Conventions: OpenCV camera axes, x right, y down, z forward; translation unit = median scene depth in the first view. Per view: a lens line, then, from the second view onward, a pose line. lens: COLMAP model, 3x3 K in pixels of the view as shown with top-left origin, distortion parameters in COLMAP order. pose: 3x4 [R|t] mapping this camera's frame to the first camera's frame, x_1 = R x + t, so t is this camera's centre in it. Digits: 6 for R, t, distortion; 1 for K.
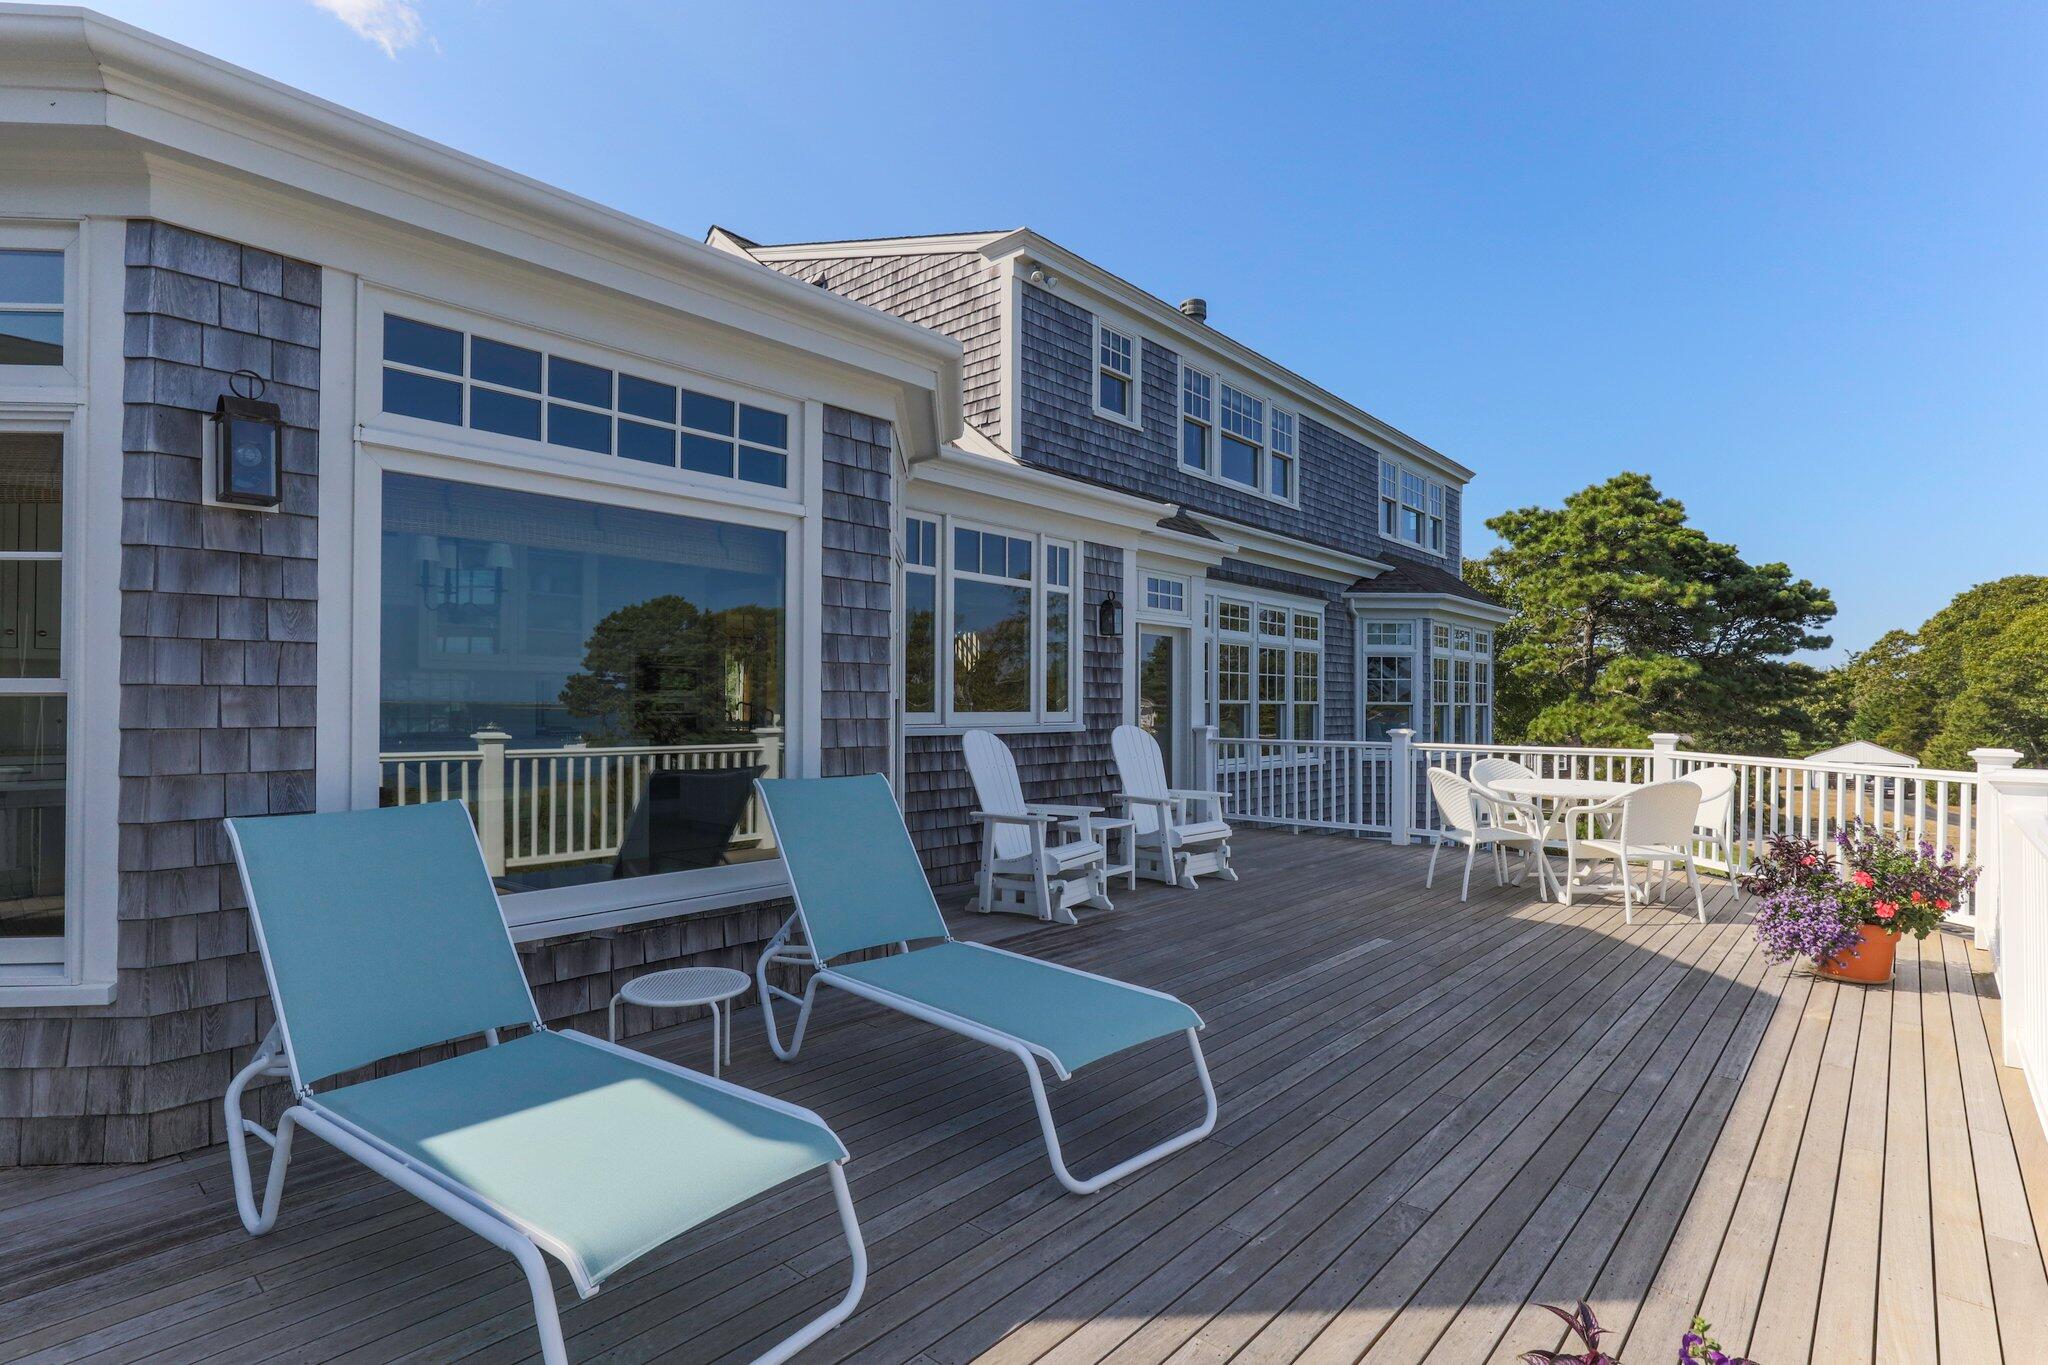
lens RADIAL K [[1006.1, 0, 1029.6], [0, 1006.1, 688.8], [0, 0, 1]] dist [-0.030847, 0.013874]
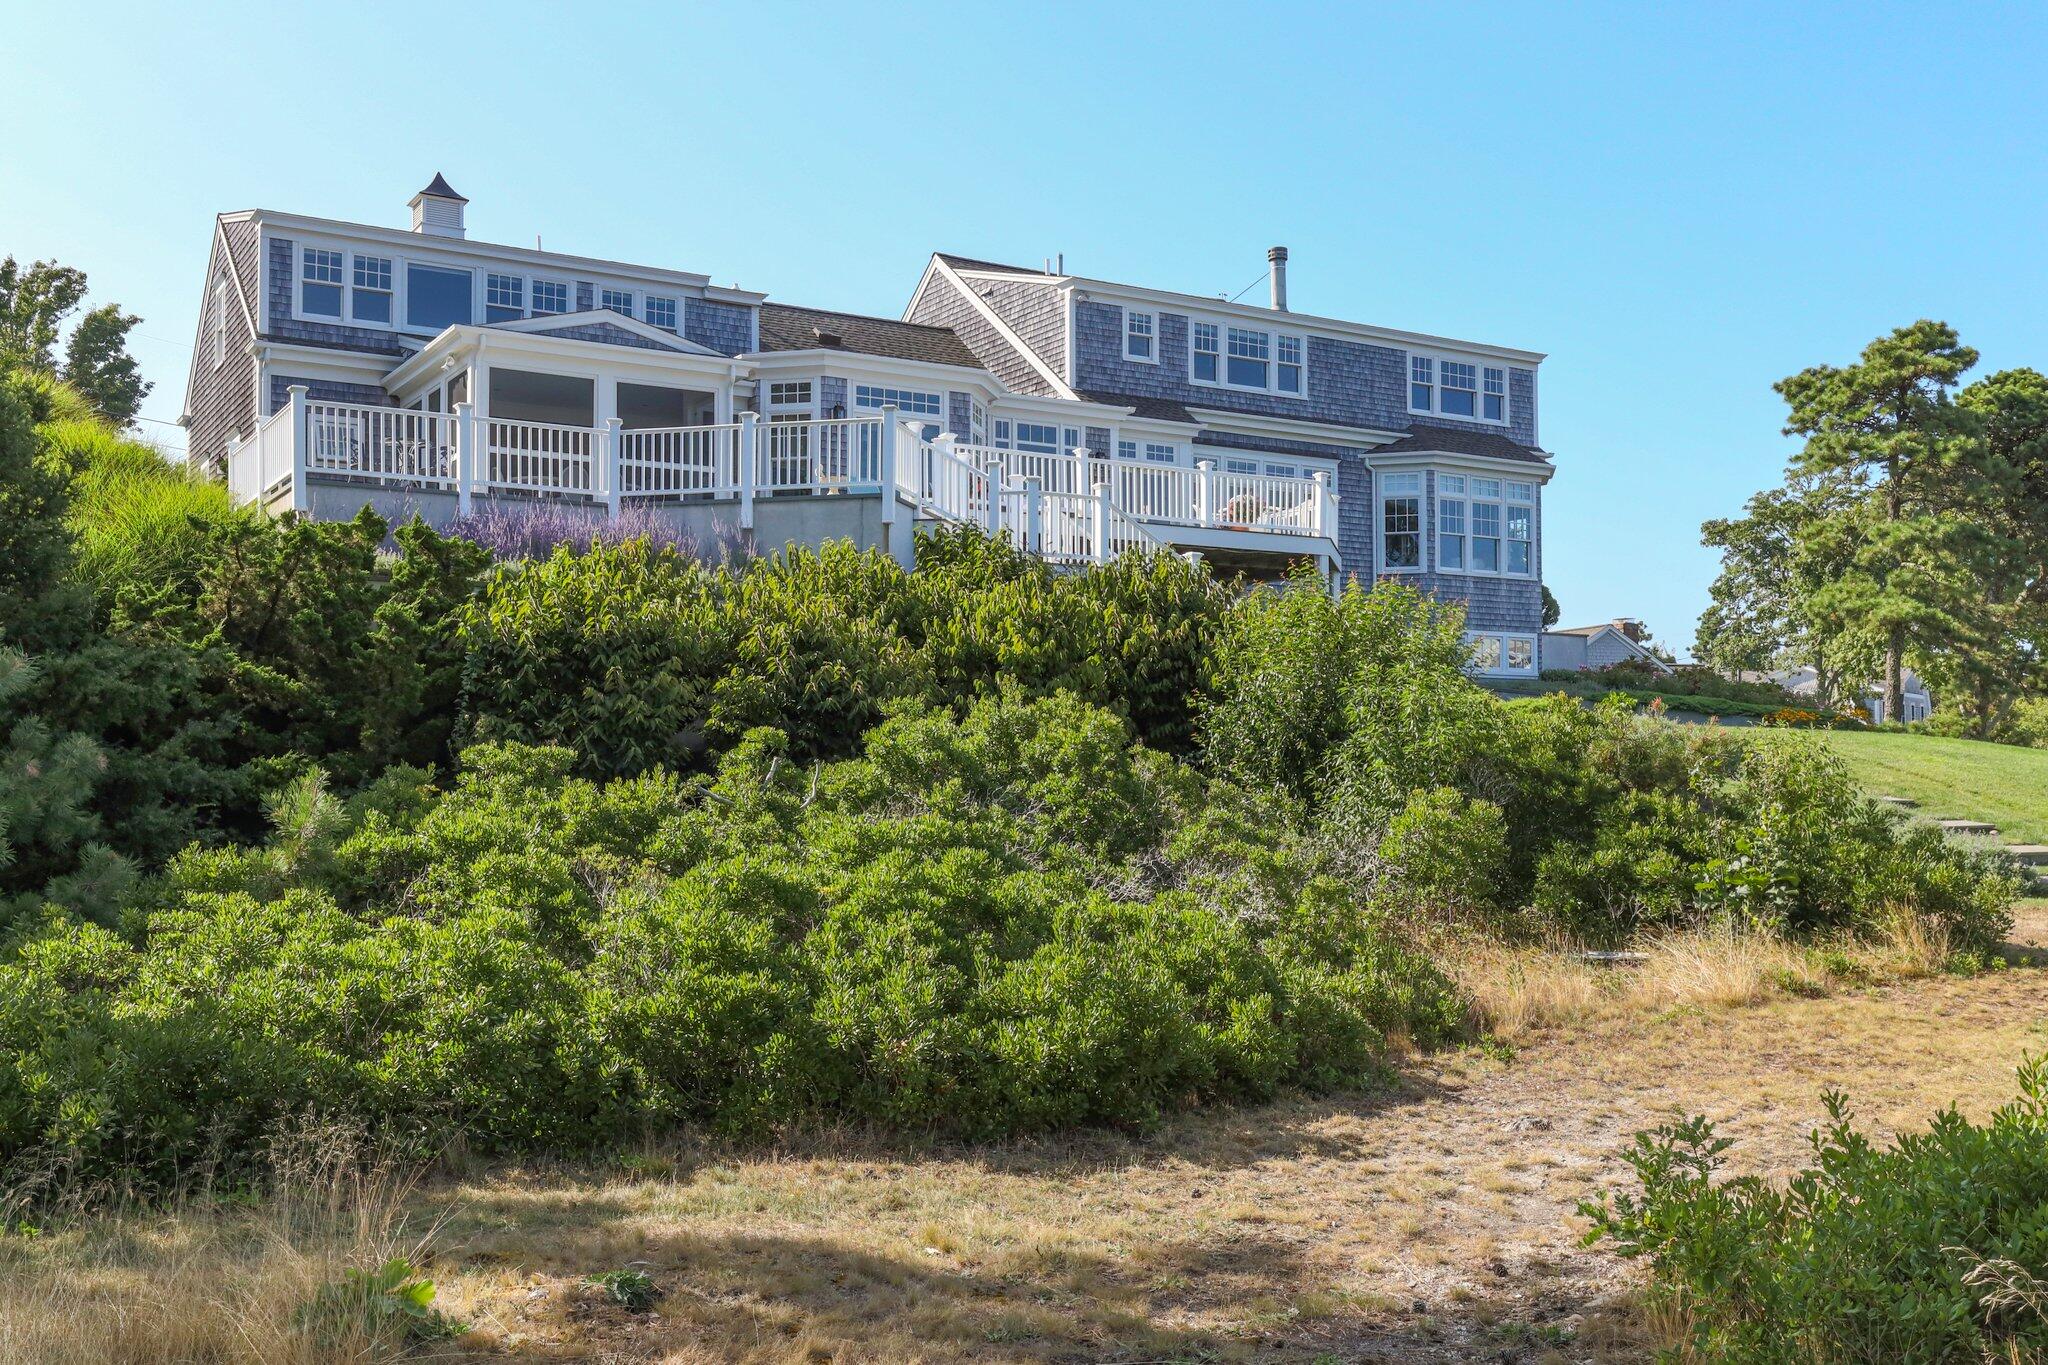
lens RADIAL K [[1874.0, 0, 1024.0], [0, 1874.0, 682.5], [0, 0, 1]] dist [0.028729, -0.002238]
pose [[0.958506, -0.019881, -0.284379, 0.856578], [0.010732, 0.999375, -0.033694, 0.439081], [0.284871, 0.029243, 0.958120, -2.360491]]
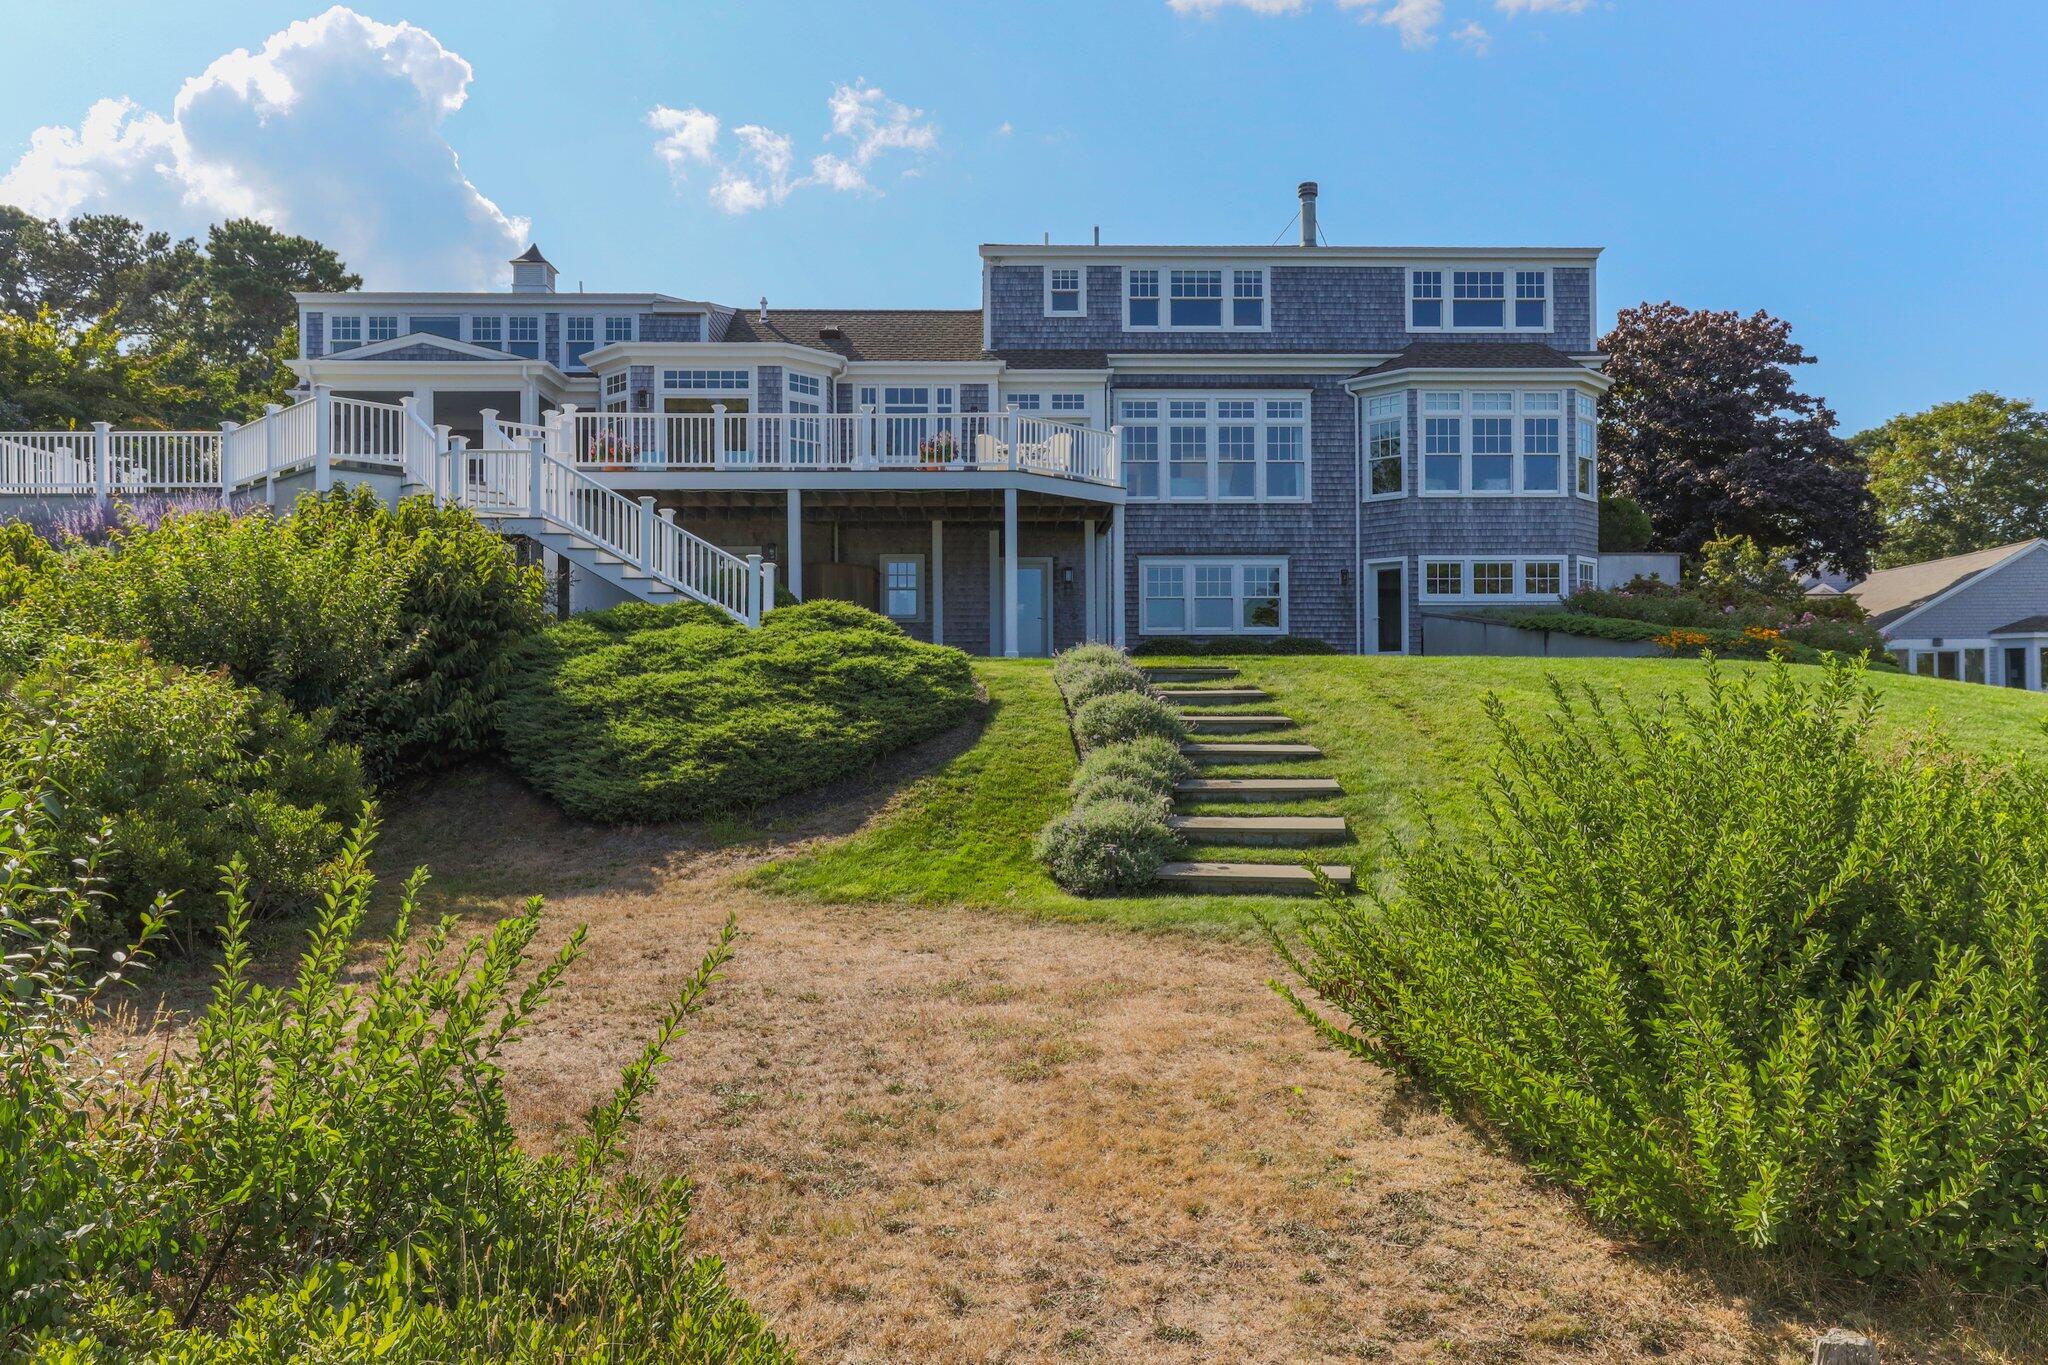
lens RADIAL K [[1359.9, 0, 1024.0], [0, 1359.9, 682.5], [0, 0, 1]] dist [0.005828, -0.001010]
pose [[0.684050, -0.008039, -0.729391, 1.962117], [0.019220, 0.999791, 0.007007, 0.425047], [0.729182, -0.018812, 0.684061, -0.876523]]
